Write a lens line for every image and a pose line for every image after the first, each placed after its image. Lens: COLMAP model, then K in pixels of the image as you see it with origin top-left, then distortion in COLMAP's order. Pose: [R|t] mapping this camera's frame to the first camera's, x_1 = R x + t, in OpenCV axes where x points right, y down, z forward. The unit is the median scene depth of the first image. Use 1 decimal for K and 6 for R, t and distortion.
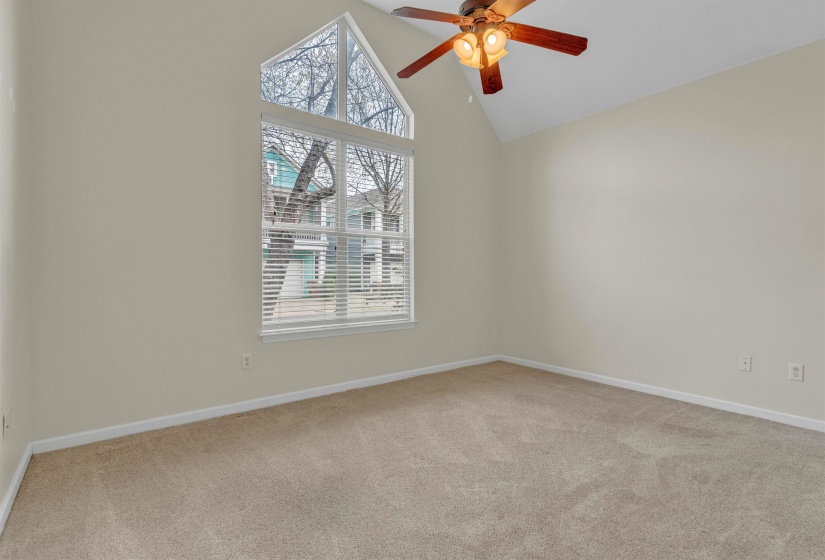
lens RADIAL K [[411.7, 0, 422.8], [0, 411.7, 257.8], [0, 0, 1]] dist [-0.003545, -0.000330]
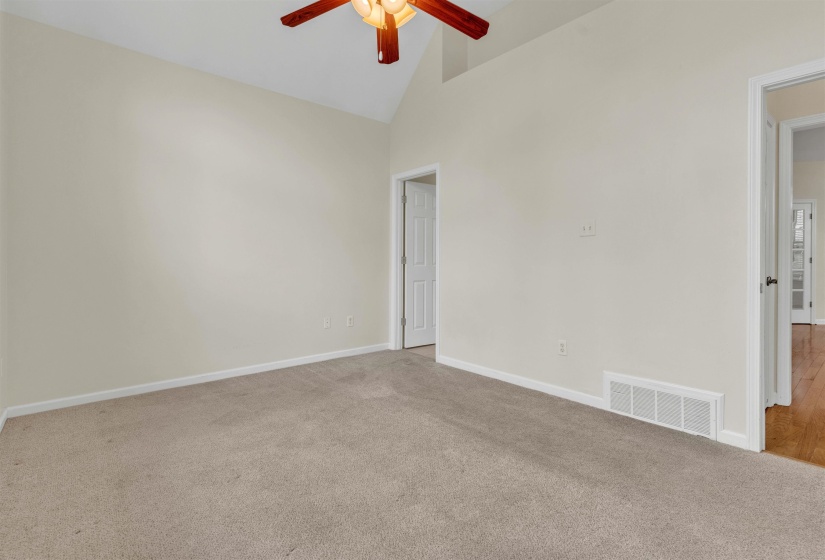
lens RADIAL K [[411.7, 0, 422.8], [0, 411.7, 257.8], [0, 0, 1]] dist [-0.003545, -0.000330]
pose [[-0.058699, -0.001001, 0.998275, -0.732226], [-0.040958, 0.999160, -0.001406, 0.038854], [-0.997435, -0.040970, -0.058691, 0.959244]]
